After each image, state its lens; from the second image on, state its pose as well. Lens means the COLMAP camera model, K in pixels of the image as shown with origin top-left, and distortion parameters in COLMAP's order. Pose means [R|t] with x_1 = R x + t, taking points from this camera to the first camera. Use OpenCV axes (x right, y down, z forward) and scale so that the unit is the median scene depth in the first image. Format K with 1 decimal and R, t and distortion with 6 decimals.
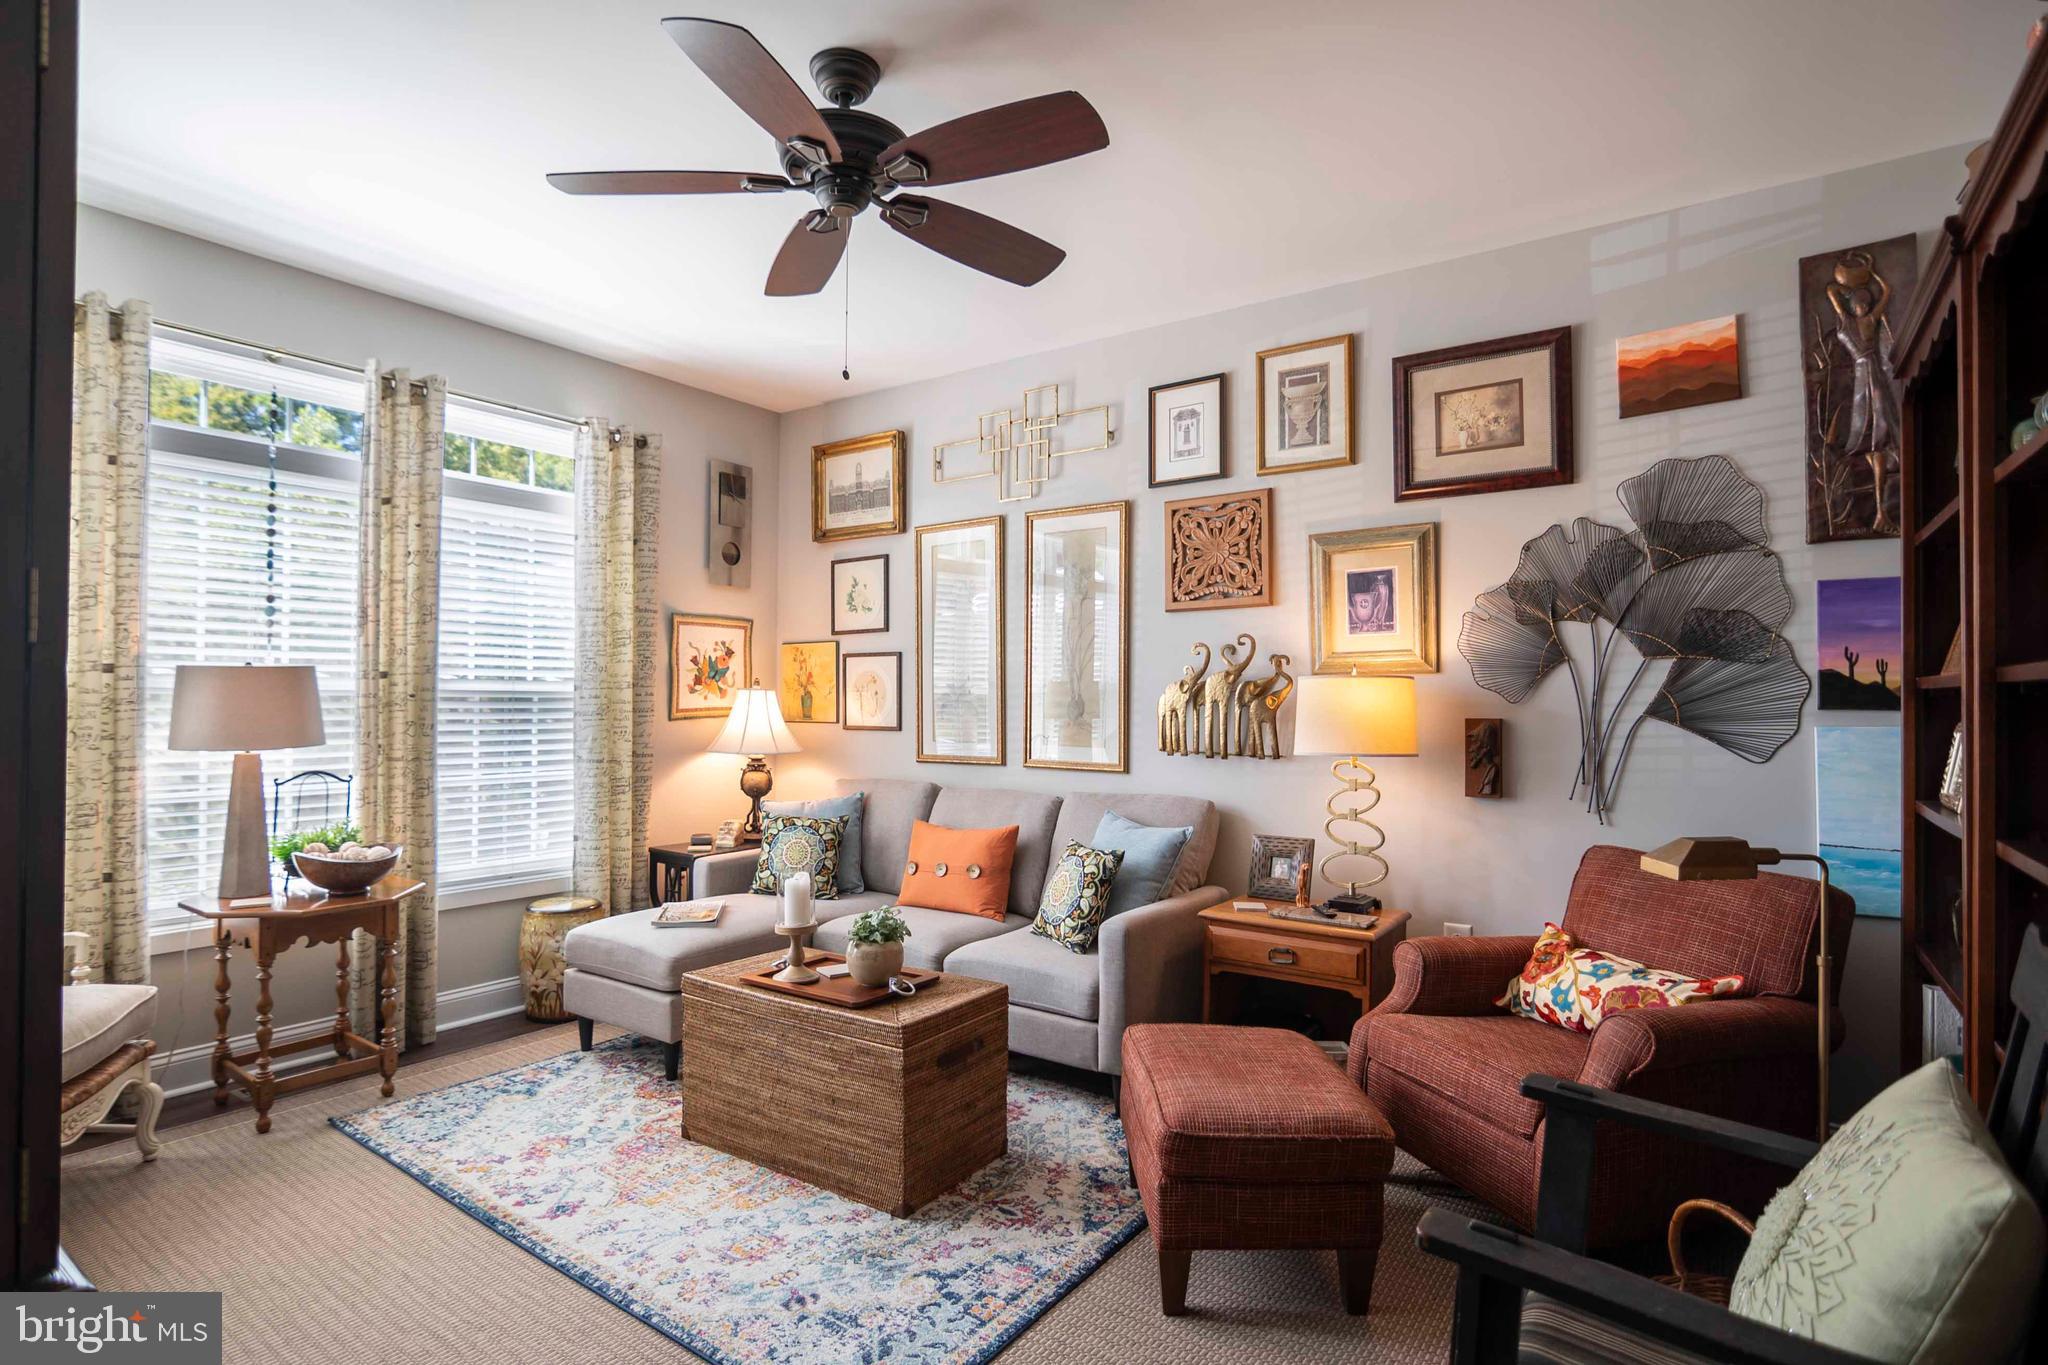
lens RADIAL K [[1013.5, 0, 1007.9], [0, 1013.5, 687.9], [0, 0, 1]] dist [-0.024703, 0.006479]
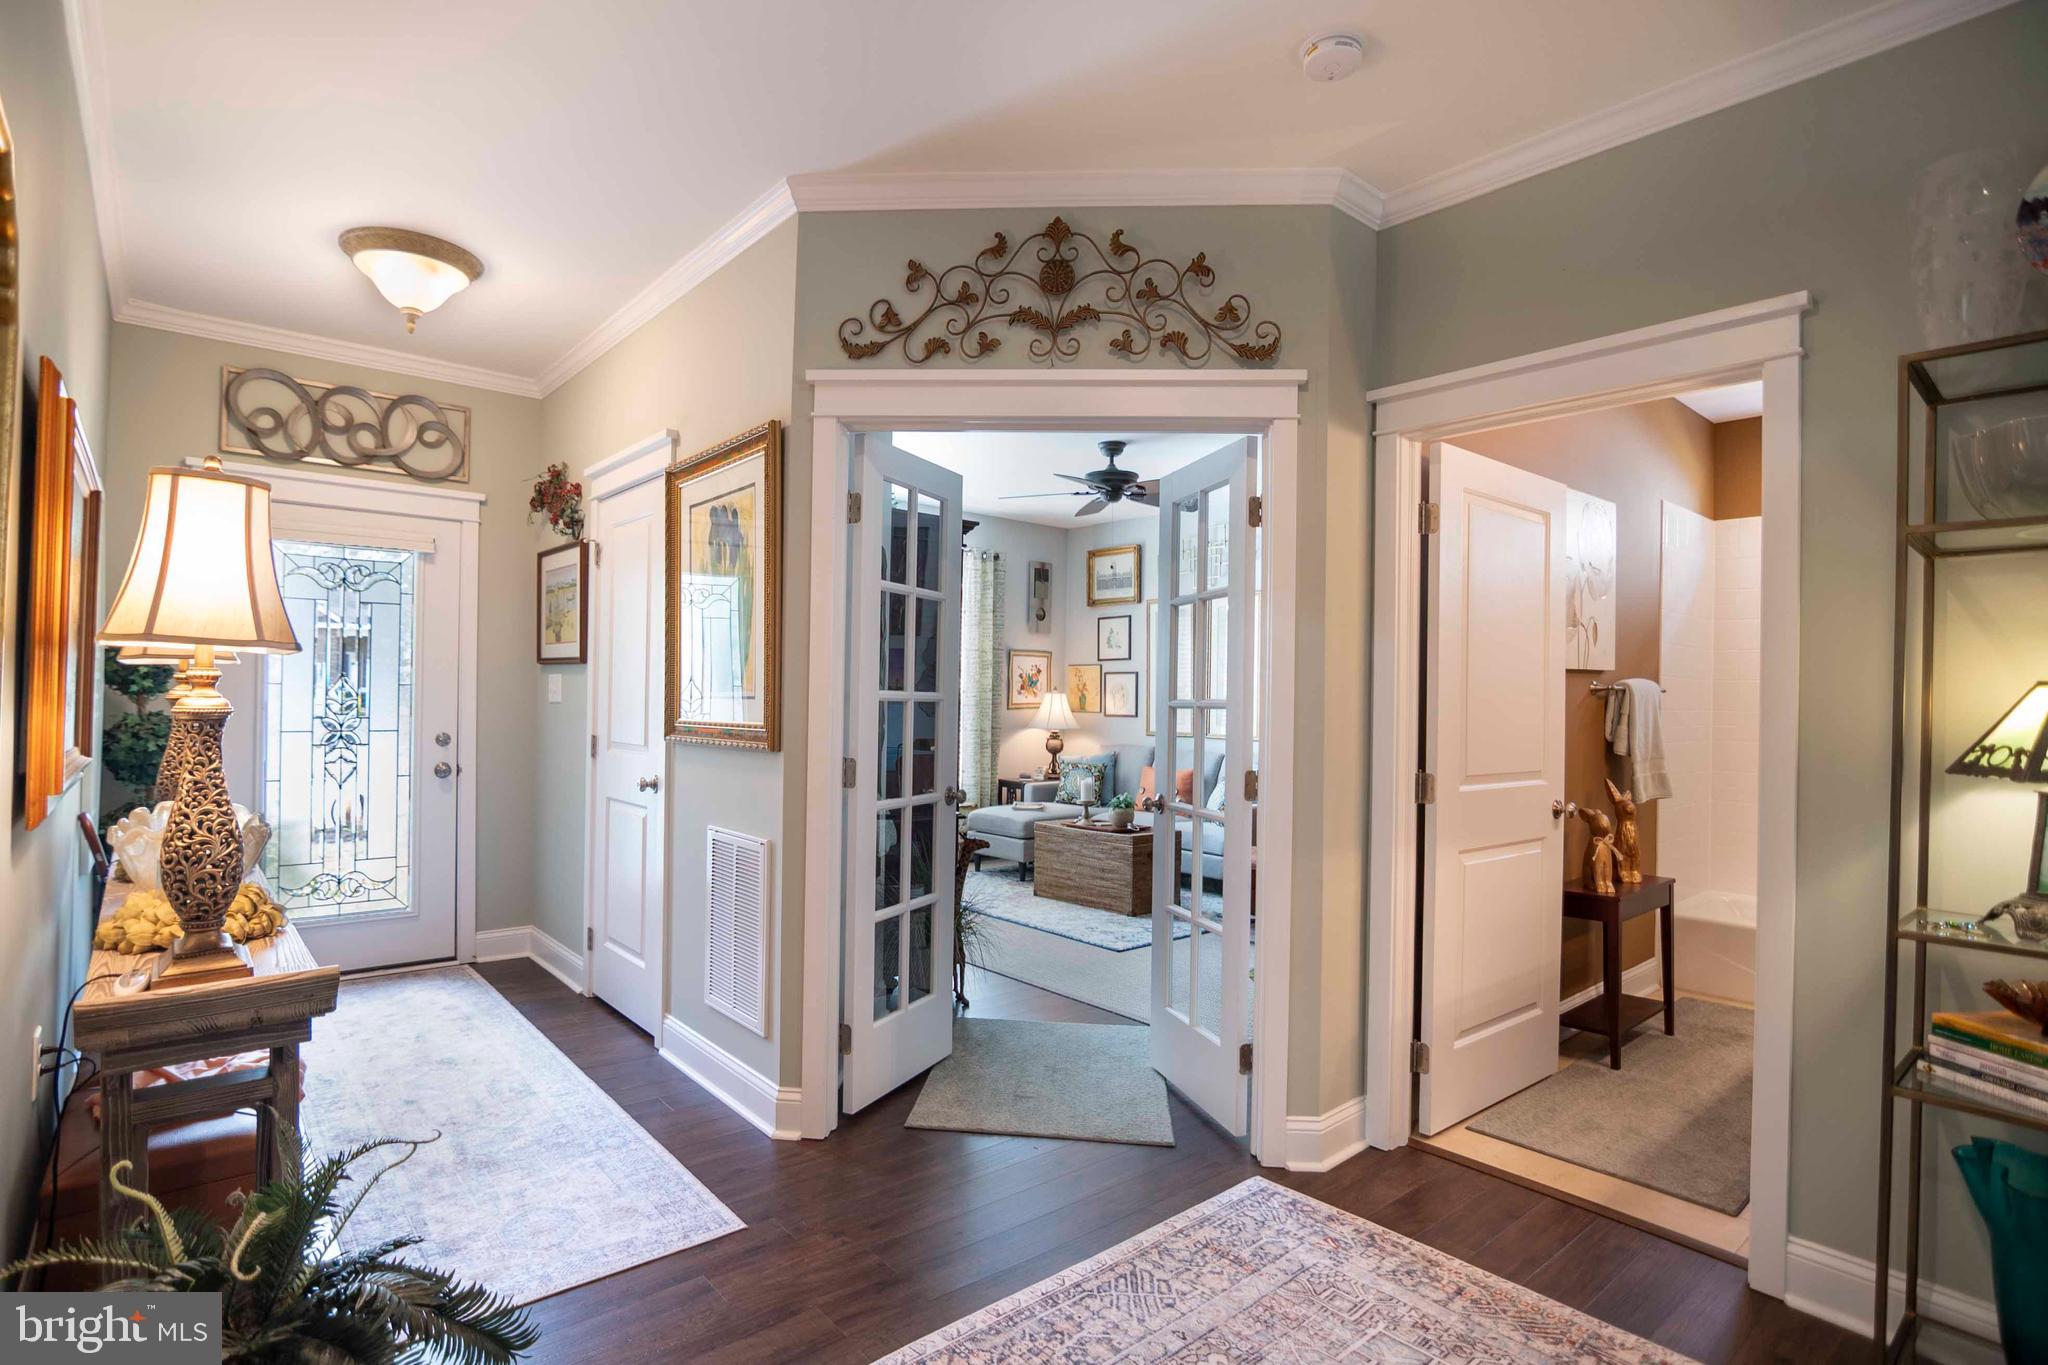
lens RADIAL K [[1013.5, 0, 1010.6], [0, 1013.5, 691.6], [0, 0, 1]] dist [-0.024703, 0.006479]
pose [[0.971301, 0.009589, -0.237658, 0.098408], [-0.009251, 0.999954, 0.002540, -0.004412], [0.237672, -0.000268, 0.971346, -0.757861]]
